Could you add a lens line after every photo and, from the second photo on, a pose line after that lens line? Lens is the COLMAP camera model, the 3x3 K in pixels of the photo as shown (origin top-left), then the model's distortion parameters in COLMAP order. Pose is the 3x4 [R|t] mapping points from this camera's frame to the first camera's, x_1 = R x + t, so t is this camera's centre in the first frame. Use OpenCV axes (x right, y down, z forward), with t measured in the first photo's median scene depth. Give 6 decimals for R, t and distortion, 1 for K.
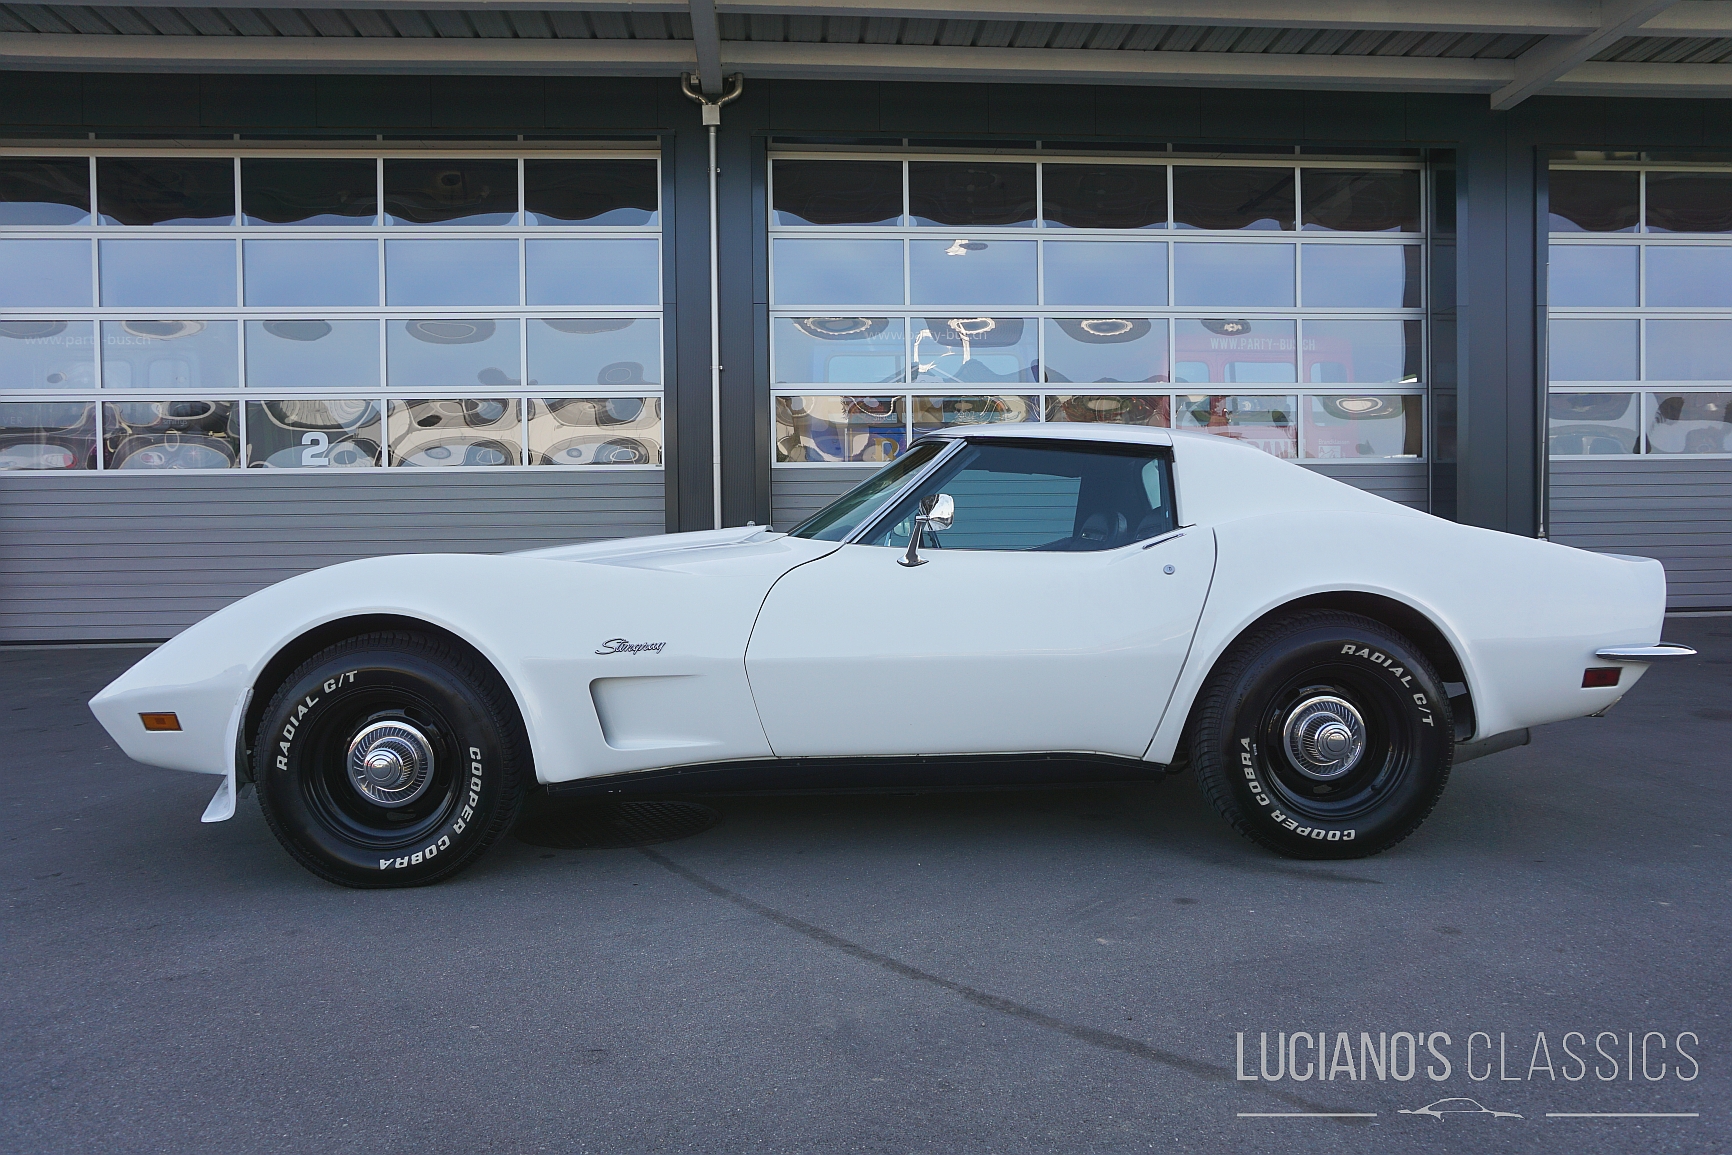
lens RADIAL K [[1162.5, 0, 859.3], [0, 1162.5, 565.9], [0, 0, 1]] dist [-0.044346, 0.026412]
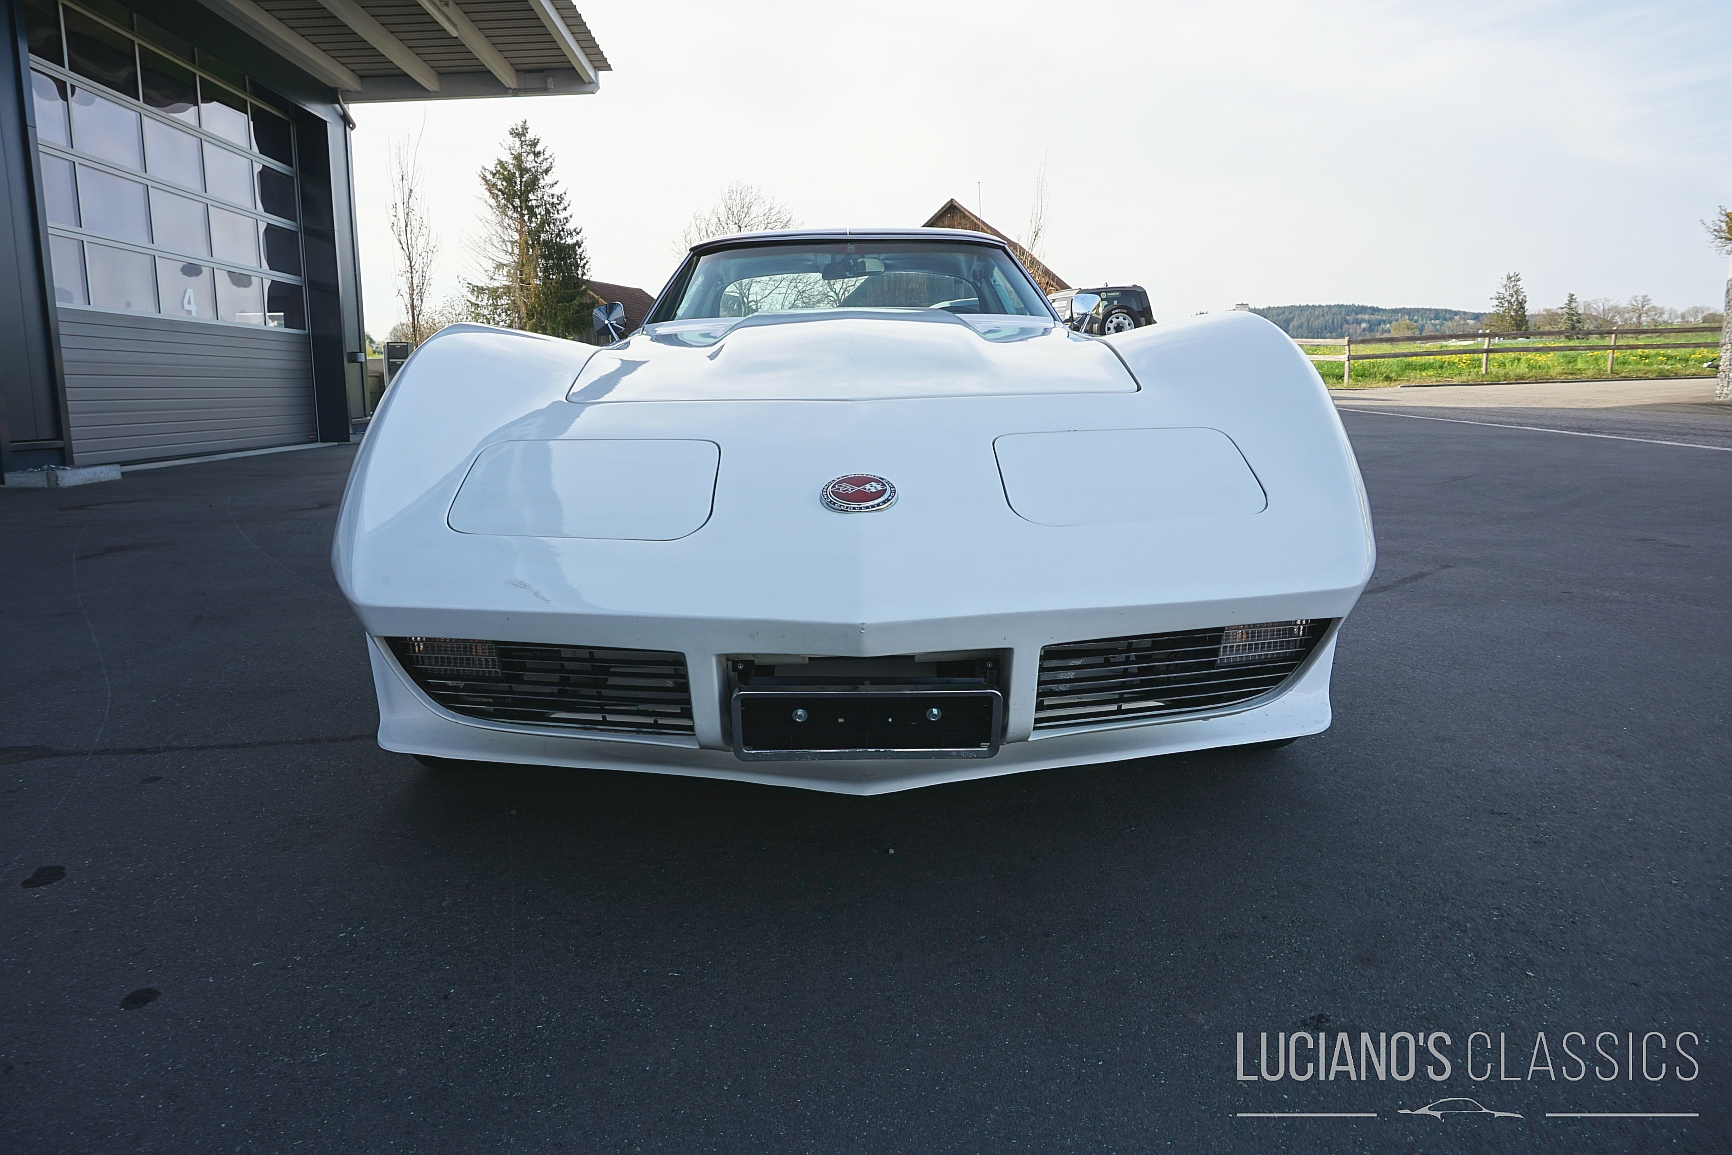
lens RADIAL K [[1162.5, 0, 866.3], [0, 1162.5, 574.3], [0, 0, 1]] dist [-0.044346, 0.026412]
pose [[0.014666, -0.143725, 0.989509, -1.191934], [0.031816, 0.989181, 0.143206, 0.045830], [-0.999386, 0.029382, 0.019080, 1.250553]]
